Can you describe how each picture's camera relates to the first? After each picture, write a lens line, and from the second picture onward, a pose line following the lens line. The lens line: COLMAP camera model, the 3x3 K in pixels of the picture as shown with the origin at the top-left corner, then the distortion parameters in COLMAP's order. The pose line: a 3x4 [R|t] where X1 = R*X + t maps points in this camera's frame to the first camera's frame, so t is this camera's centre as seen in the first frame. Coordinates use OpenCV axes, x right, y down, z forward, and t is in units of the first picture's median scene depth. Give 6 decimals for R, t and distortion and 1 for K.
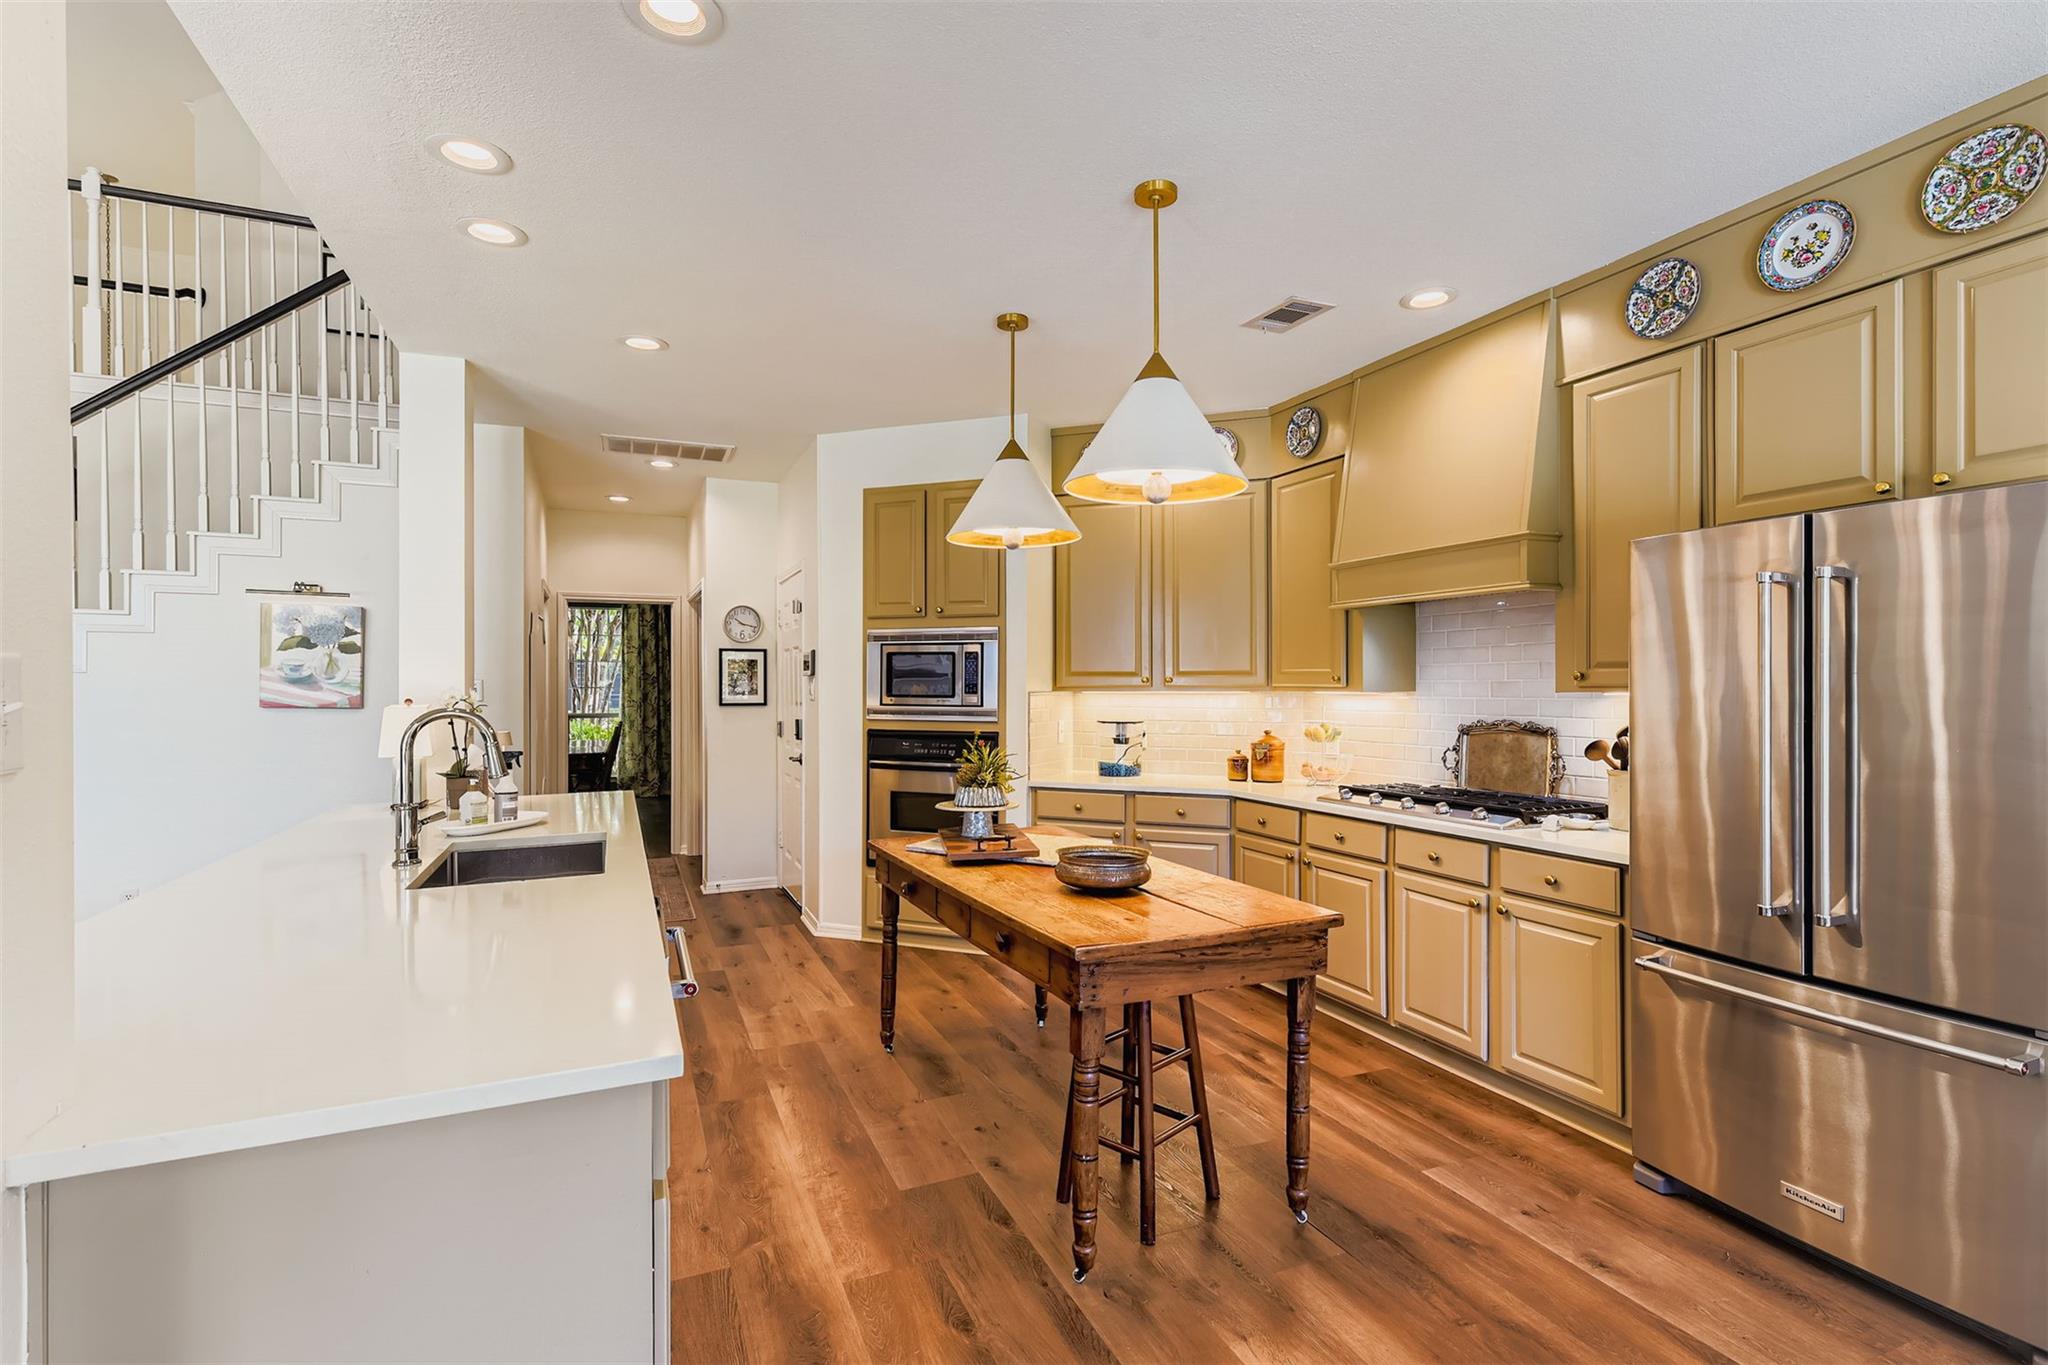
lens RADIAL K [[951.8, 0, 1028.7], [0, 951.8, 687.0], [0, 0, 1]] dist [0.006140, 0.000158]
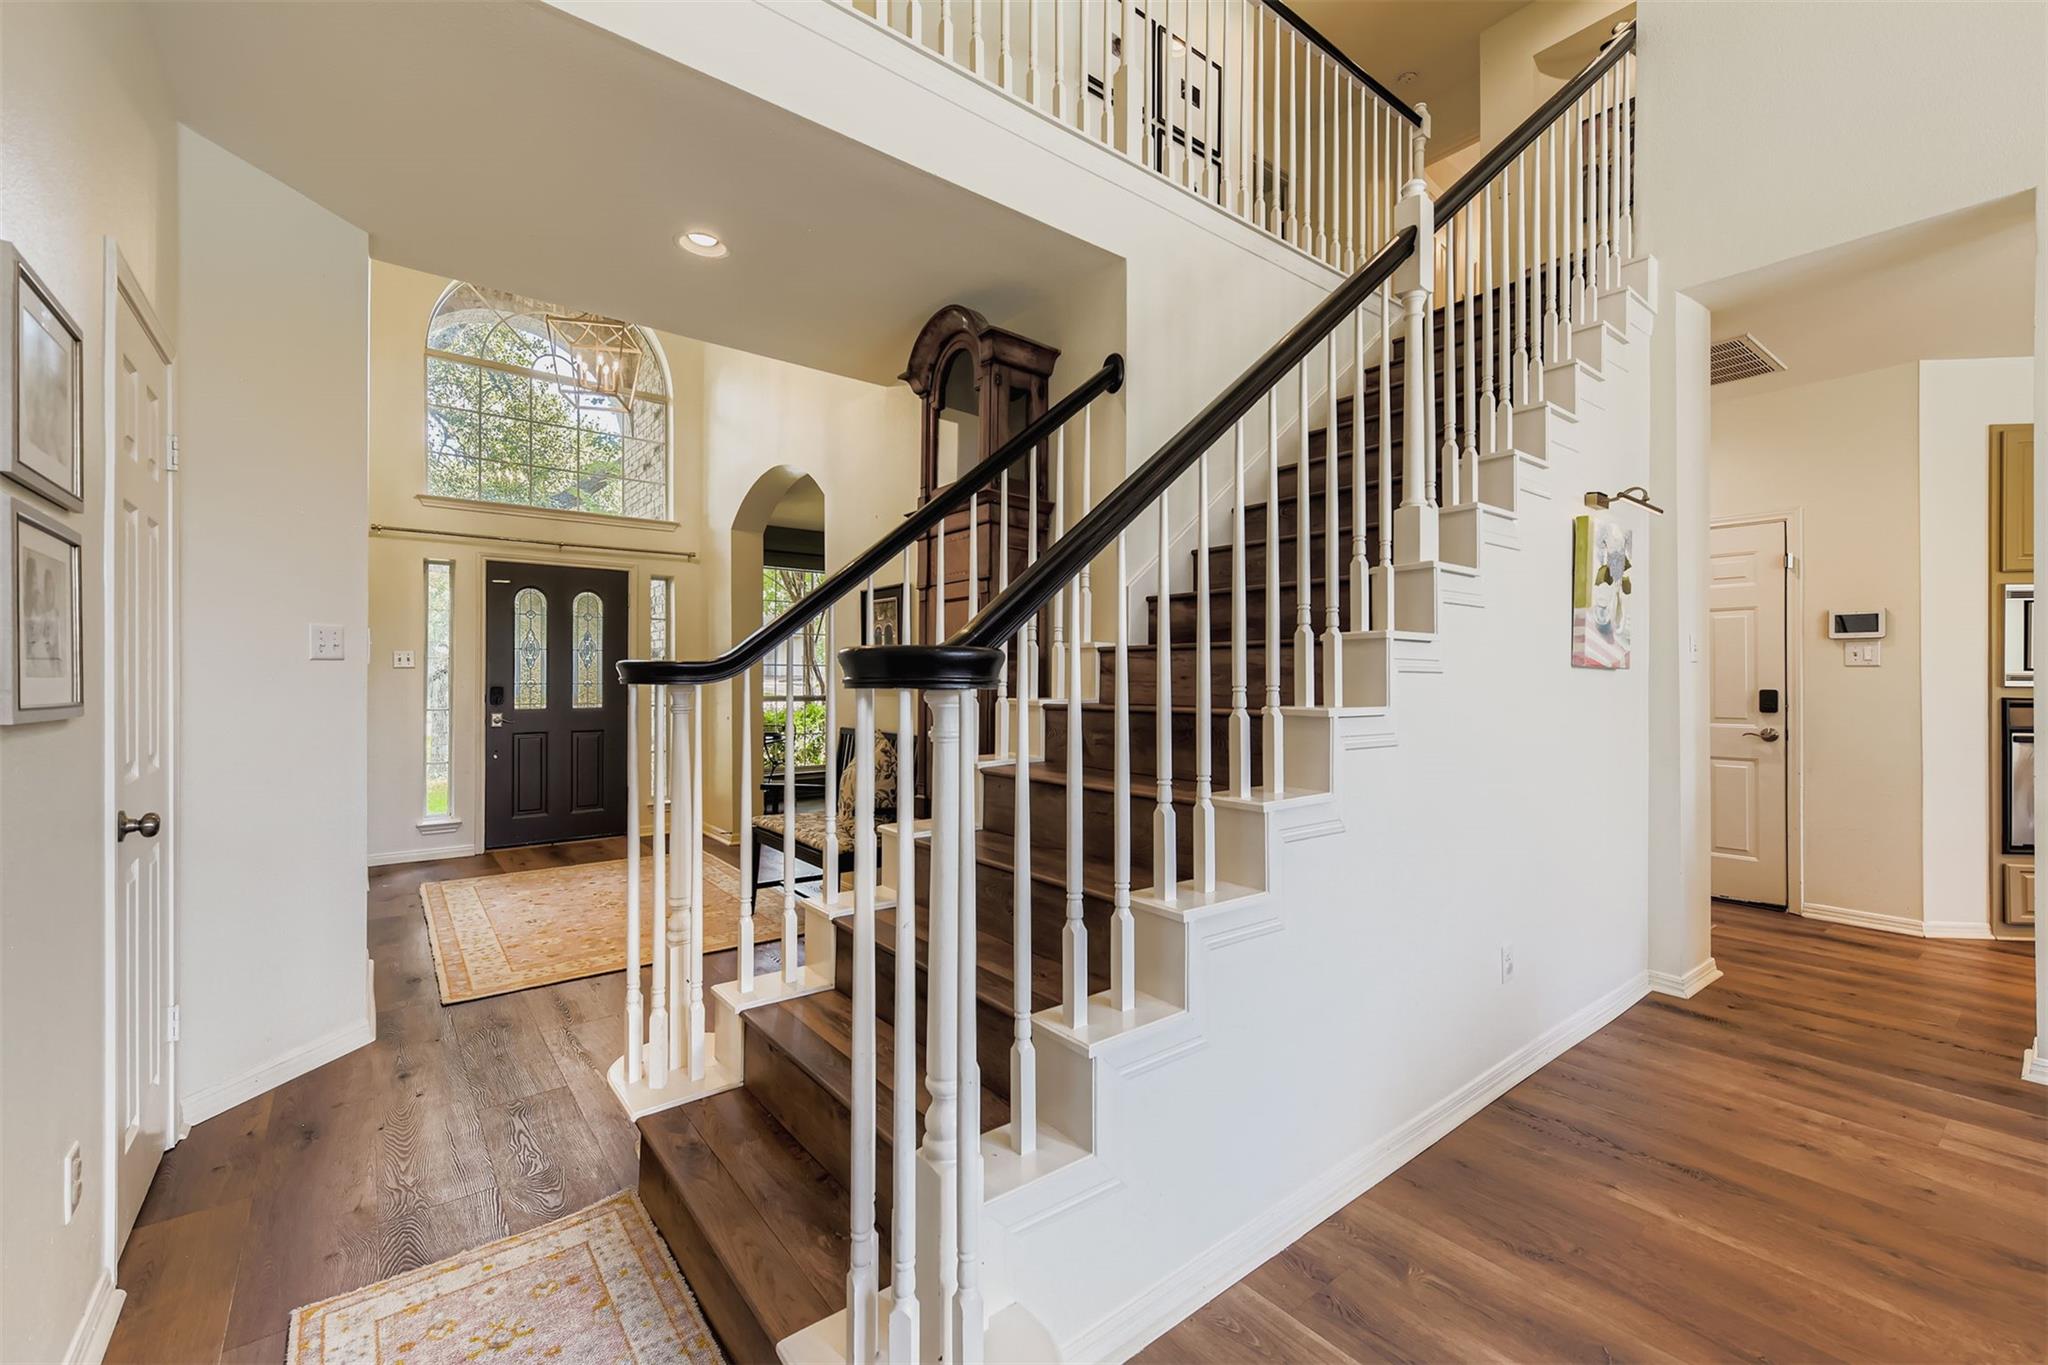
lens RADIAL K [[843.2, 0, 1035.2], [0, 843.2, 677.7], [0, 0, 1]] dist [0.016934, -0.005700]
pose [[0.966802, 0.002436, 0.255516, -1.325546], [-0.002256, 0.999997, -0.000998, 0.030606], [-0.255518, 0.000388, 0.966804, 0.499883]]
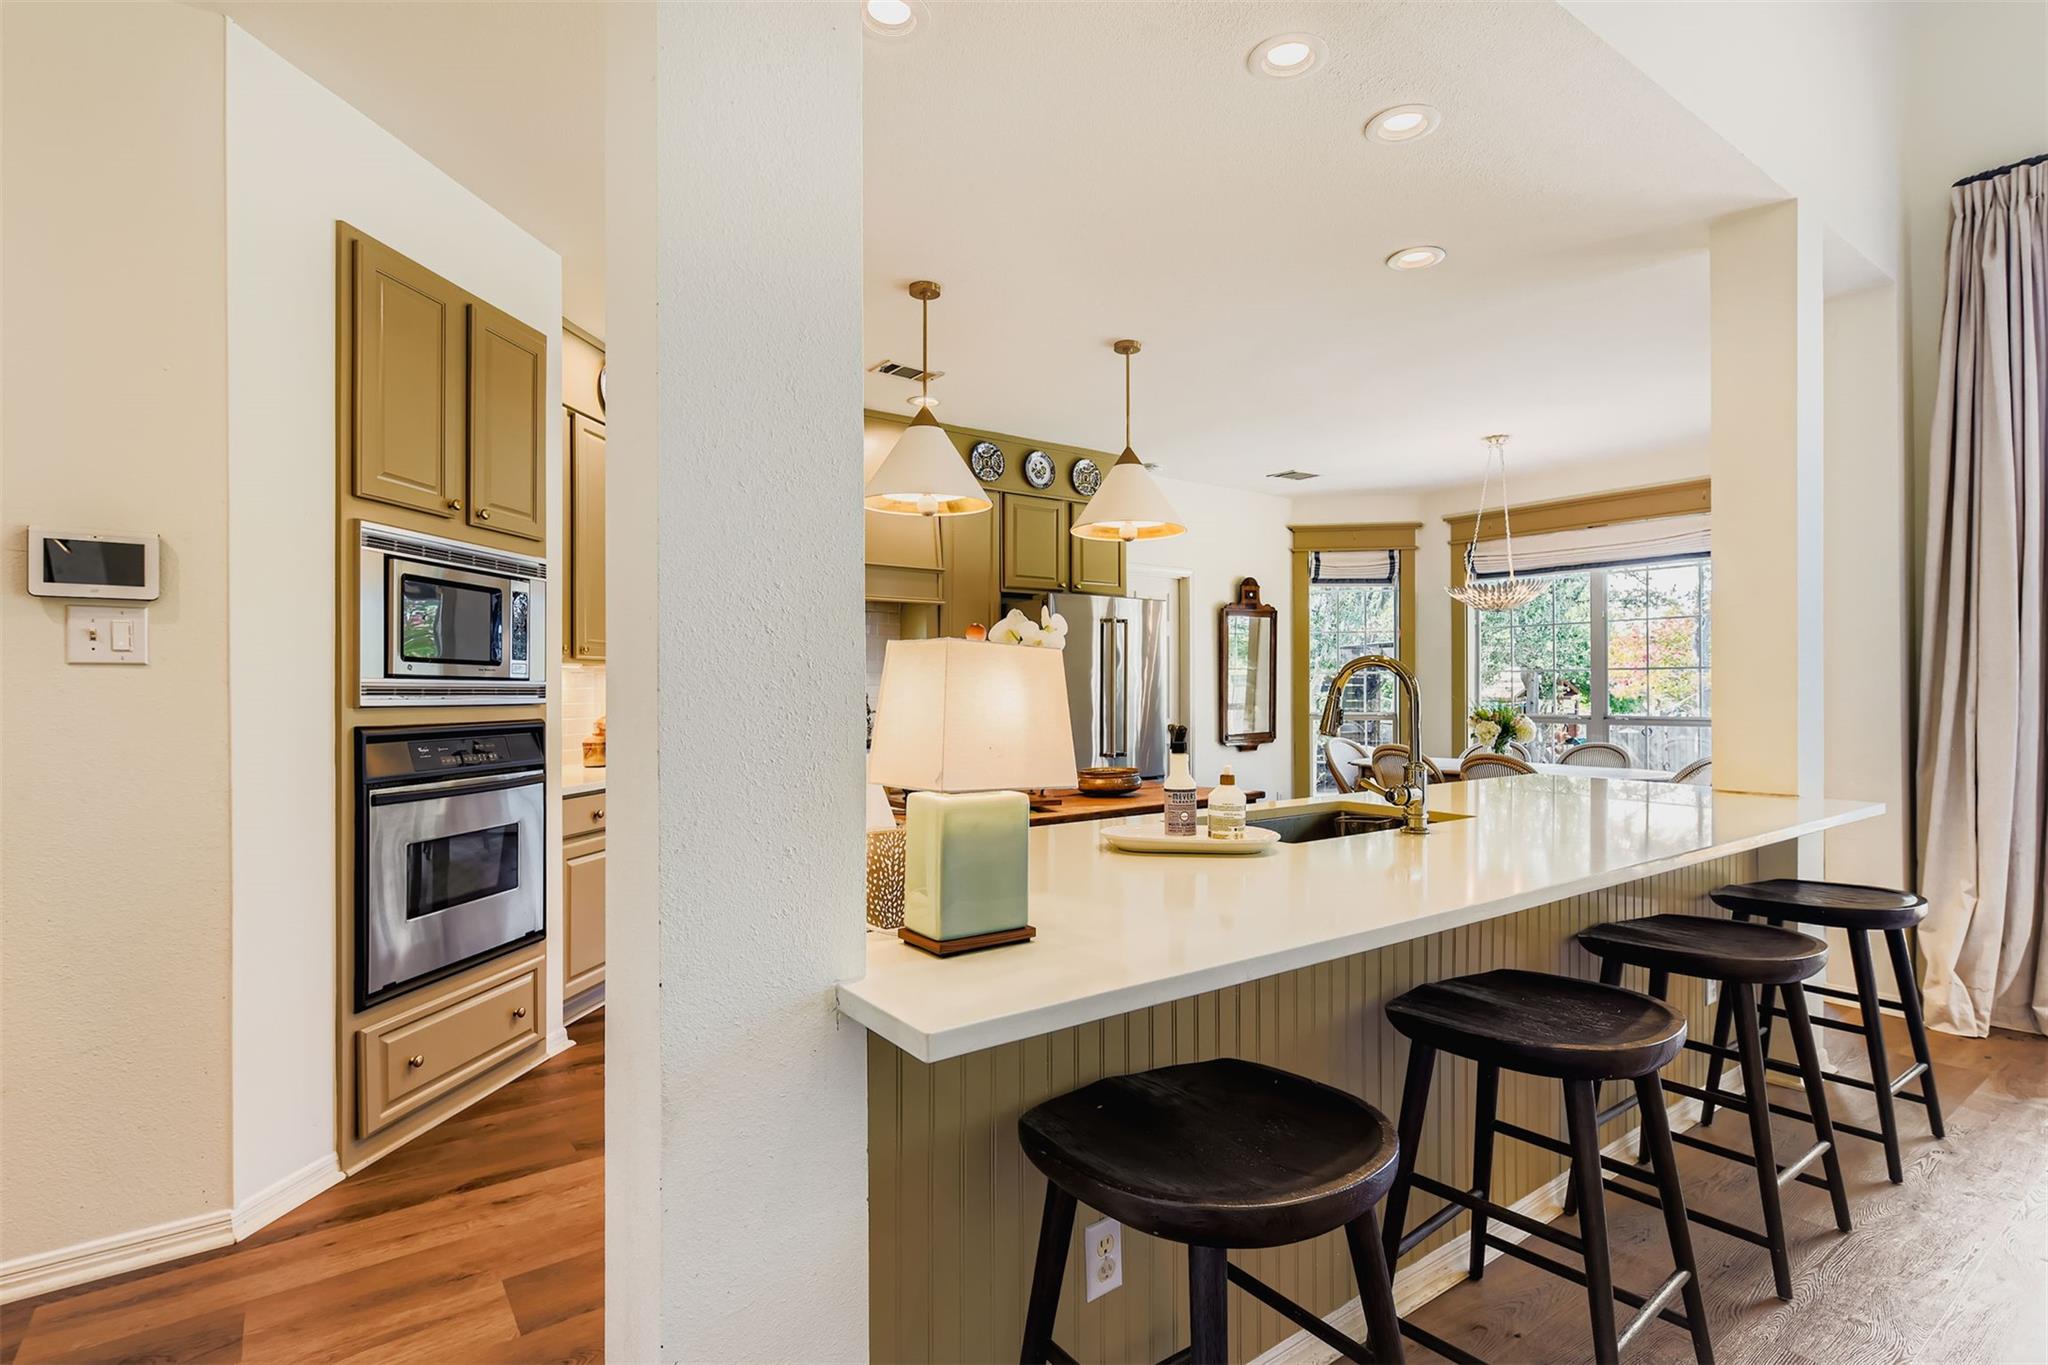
lens RADIAL K [[991.6, 0, 1024.0], [0, 991.6, 682.5], [0, 0, 1]] dist [0.005183, -0.000039]
pose [[-0.216393, 0.005271, 0.976292, -0.786483], [0.001433, 0.999986, -0.005082, 0.026631], [-0.976305, 0.000300, -0.216397, 0.836340]]
